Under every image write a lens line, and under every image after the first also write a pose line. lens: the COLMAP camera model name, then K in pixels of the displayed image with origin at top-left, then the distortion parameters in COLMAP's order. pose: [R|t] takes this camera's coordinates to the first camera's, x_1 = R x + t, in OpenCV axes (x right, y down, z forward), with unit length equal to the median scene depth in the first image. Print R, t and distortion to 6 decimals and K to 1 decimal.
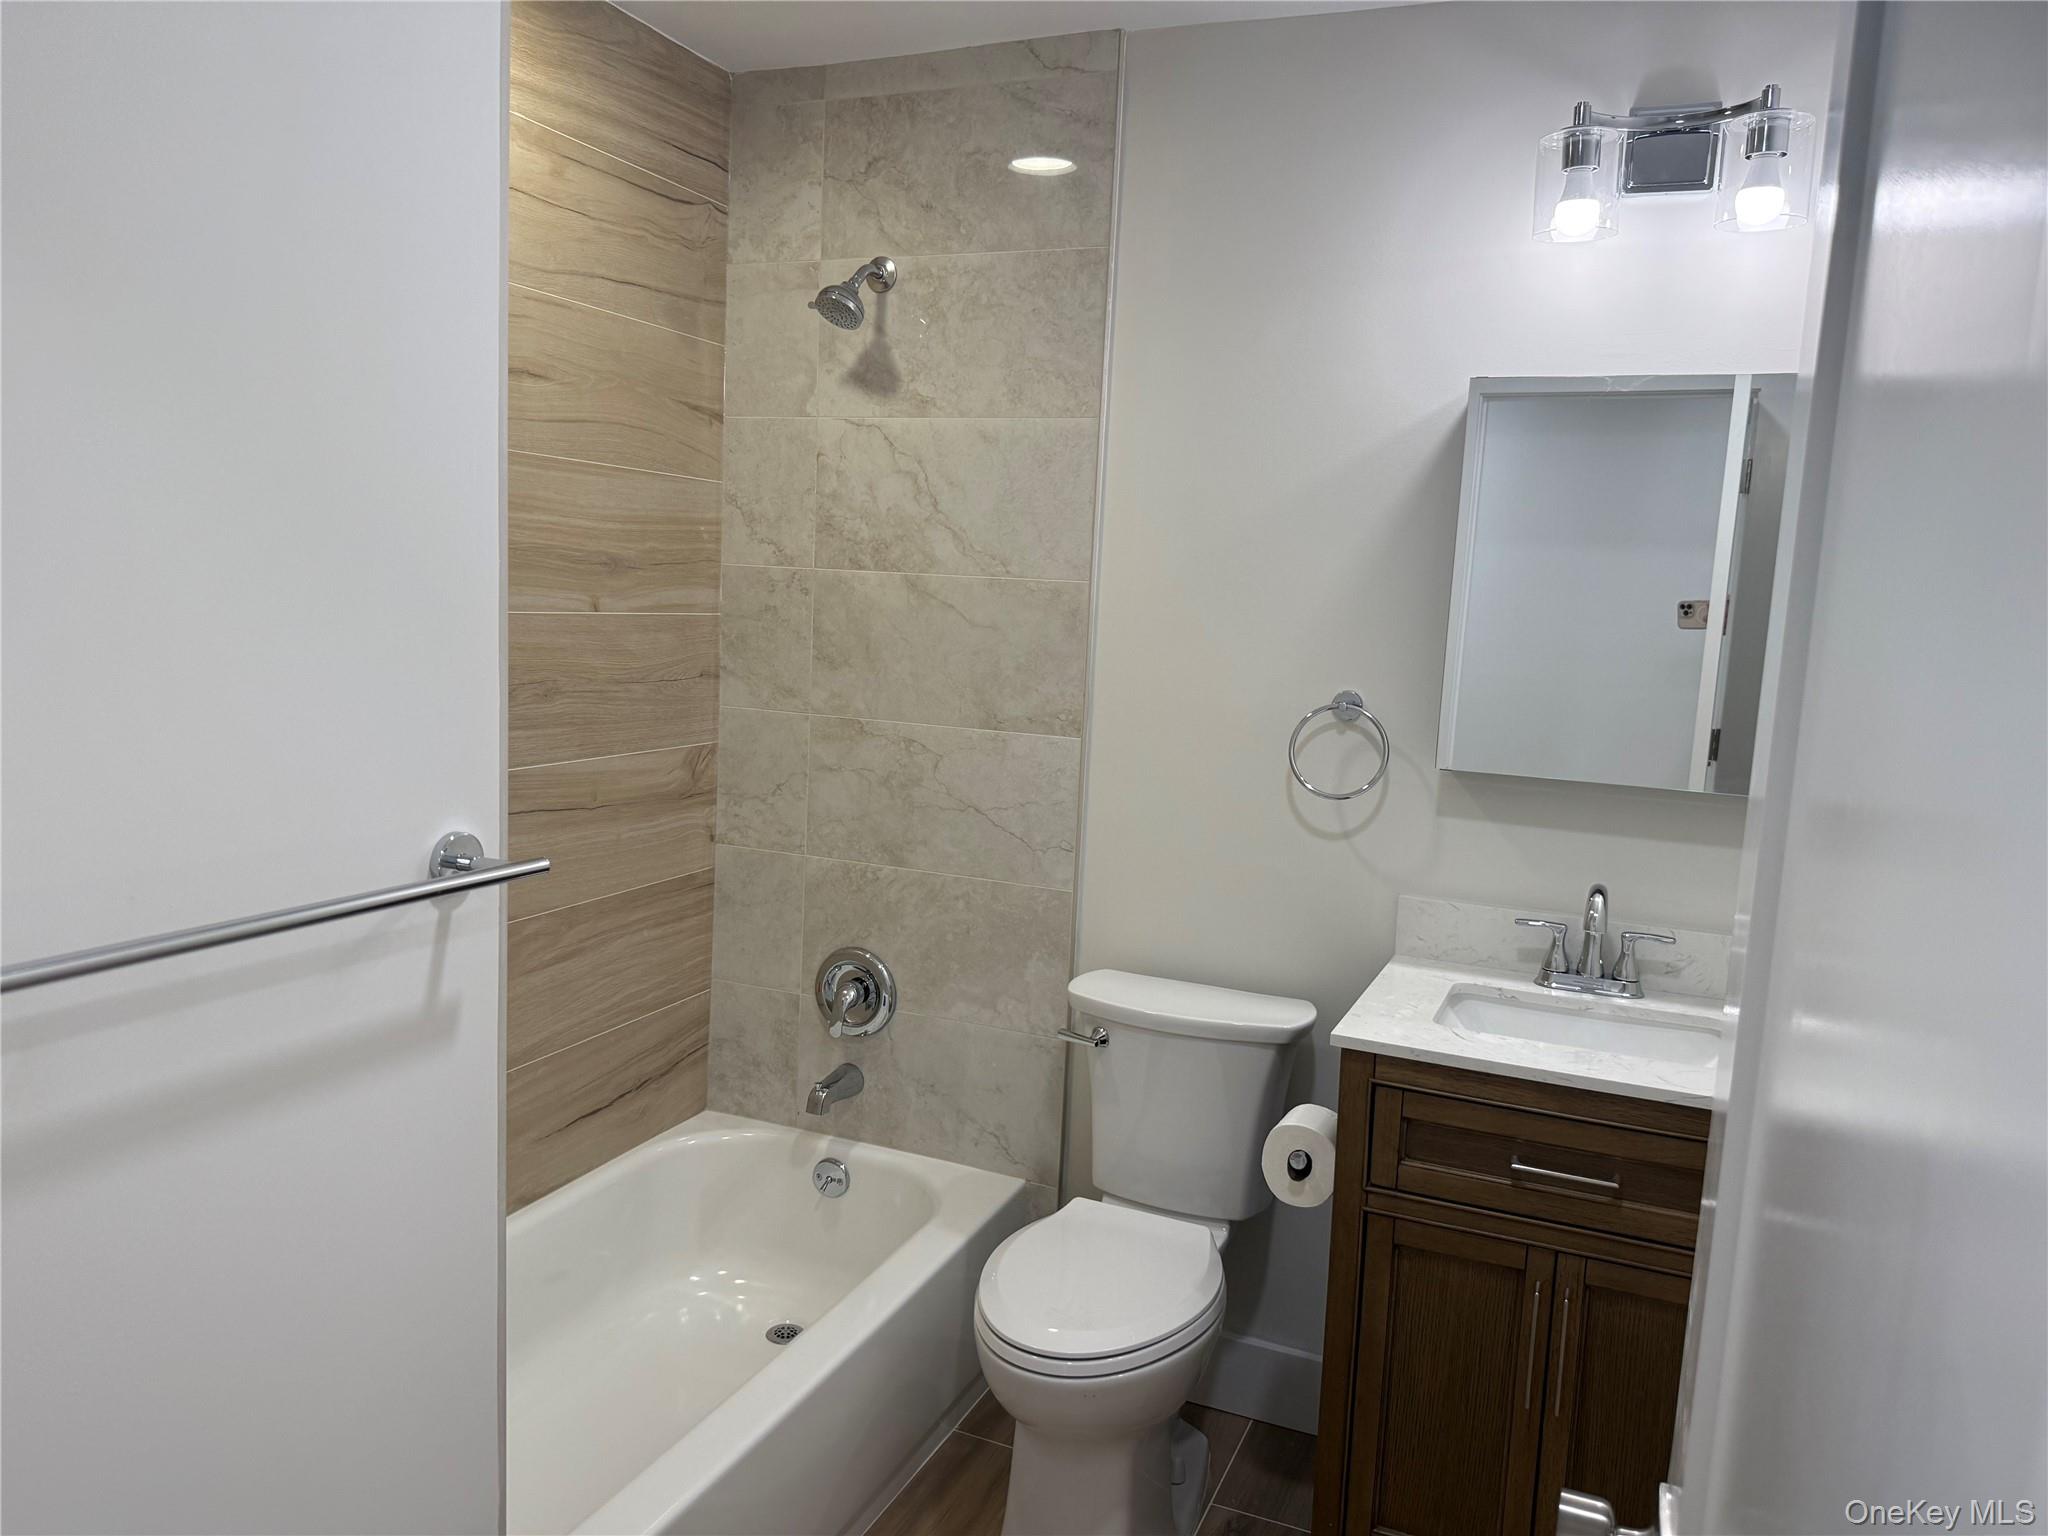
lens RADIAL K [[1441.4, 0, 1014.2], [0, 1441.4, 771.5], [0, 0, 1]] dist [0.161154, -0.331081]
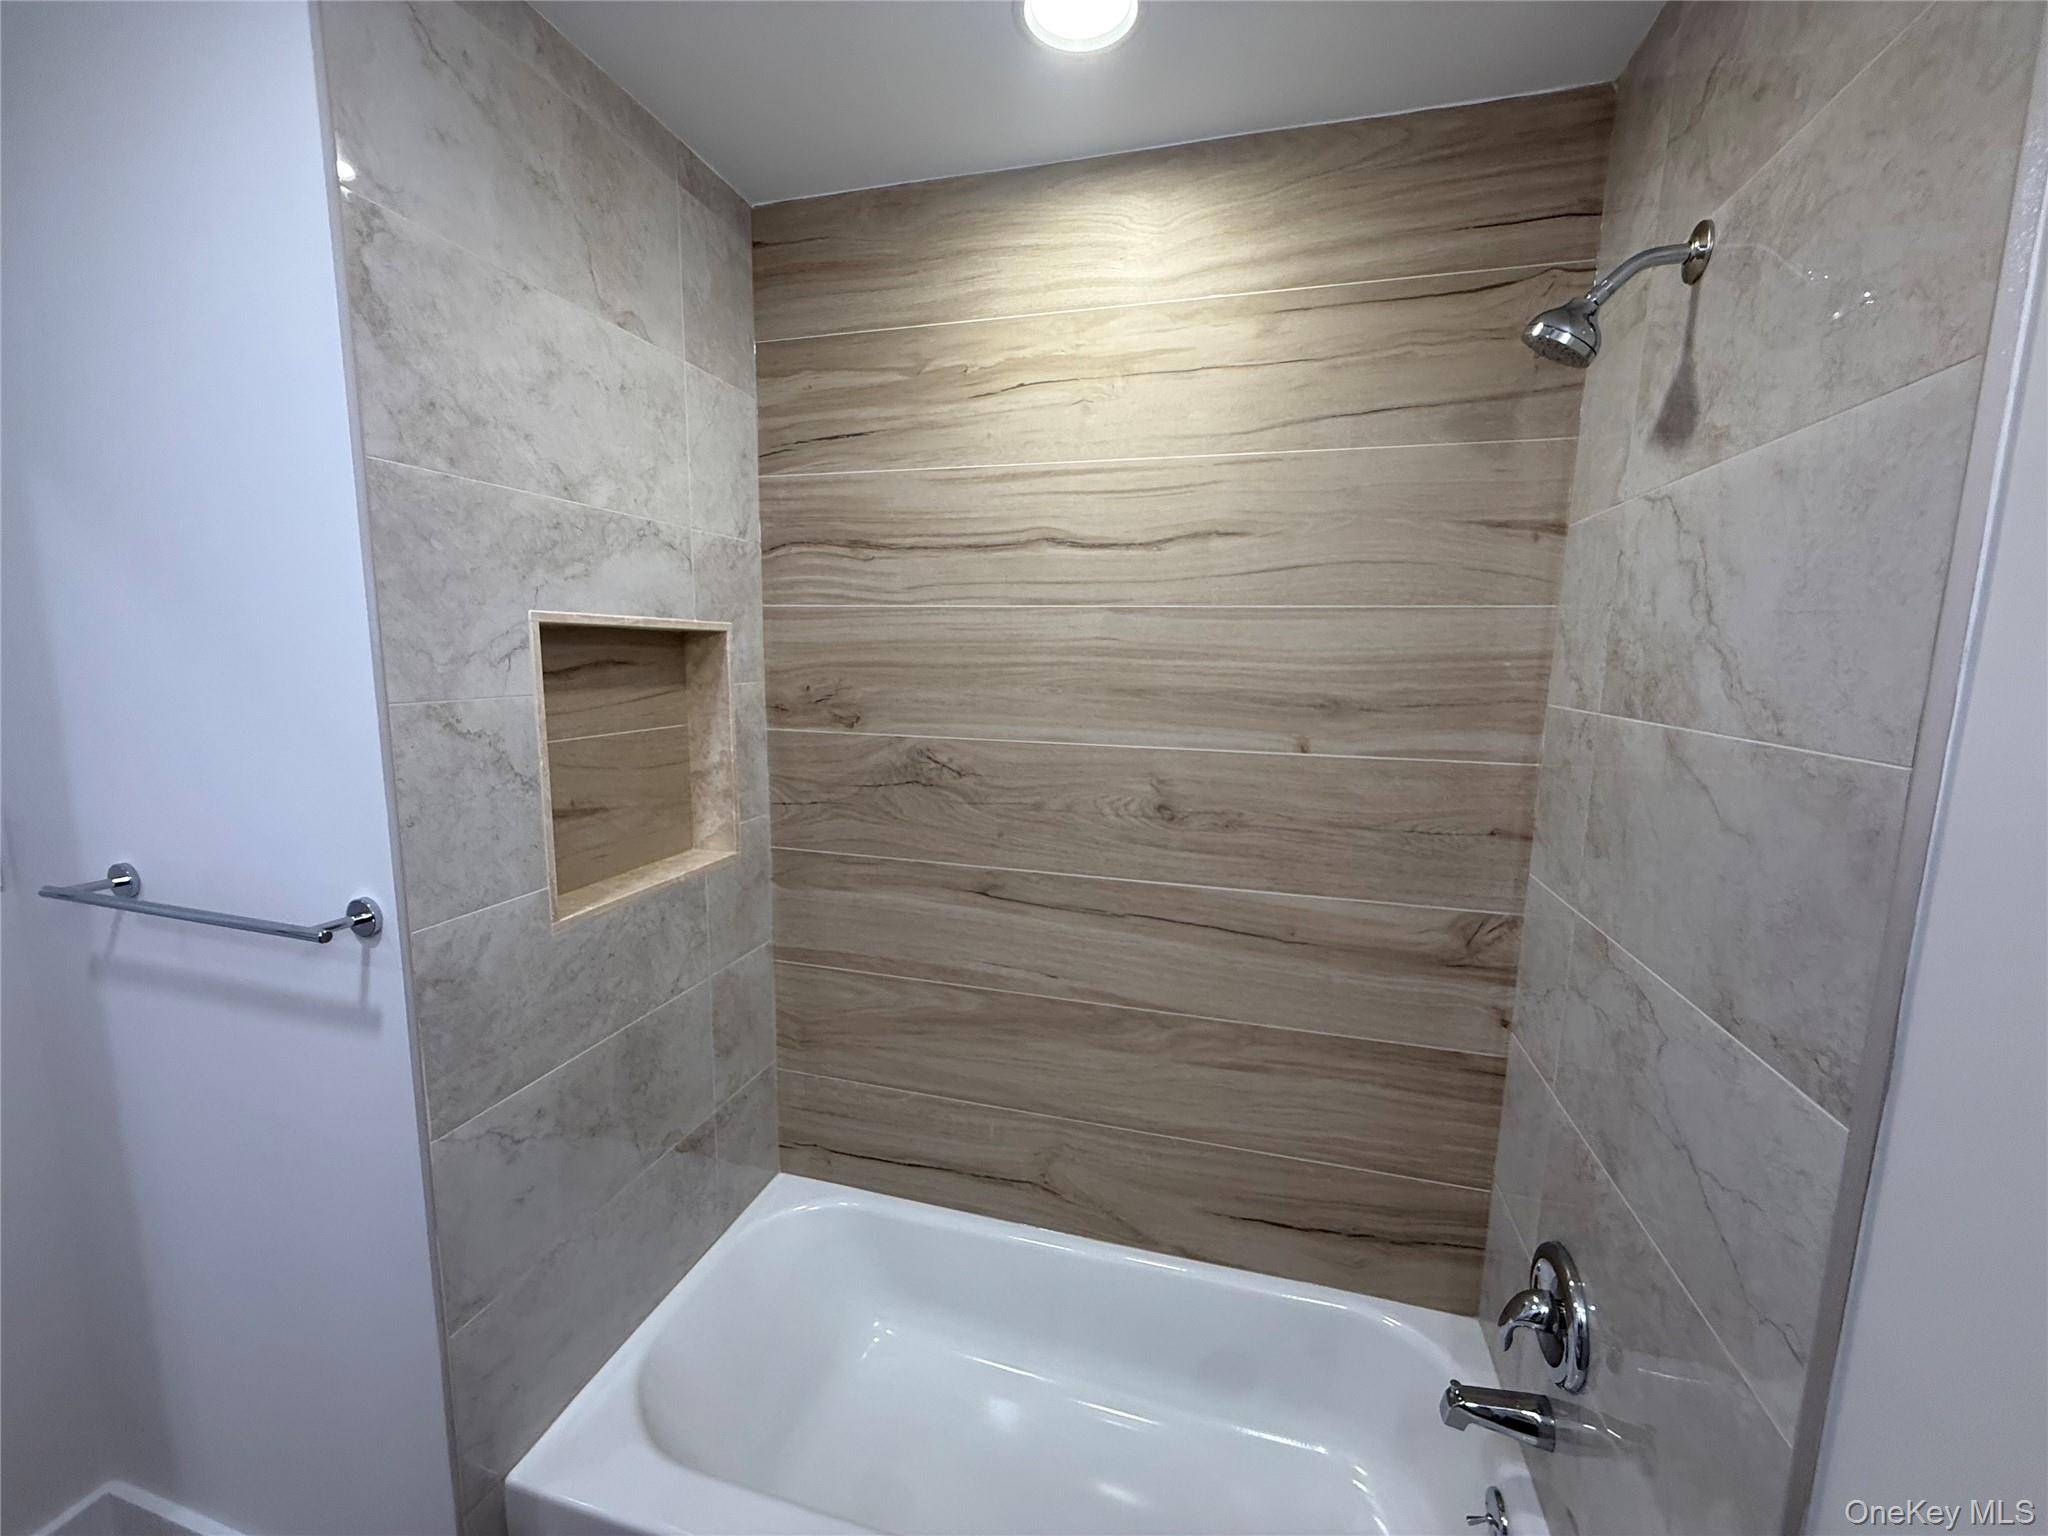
lens RADIAL K [[820.2, 0, 1018.7], [0, 820.2, 771.0], [0, 0, 1]] dist [0.000218, 0.000613]
pose [[0.133244, 0.099062, -0.986120, 0.240183], [-0.135347, 0.987489, 0.080911, -0.113139], [0.981798, 0.122688, 0.144985, 0.705790]]
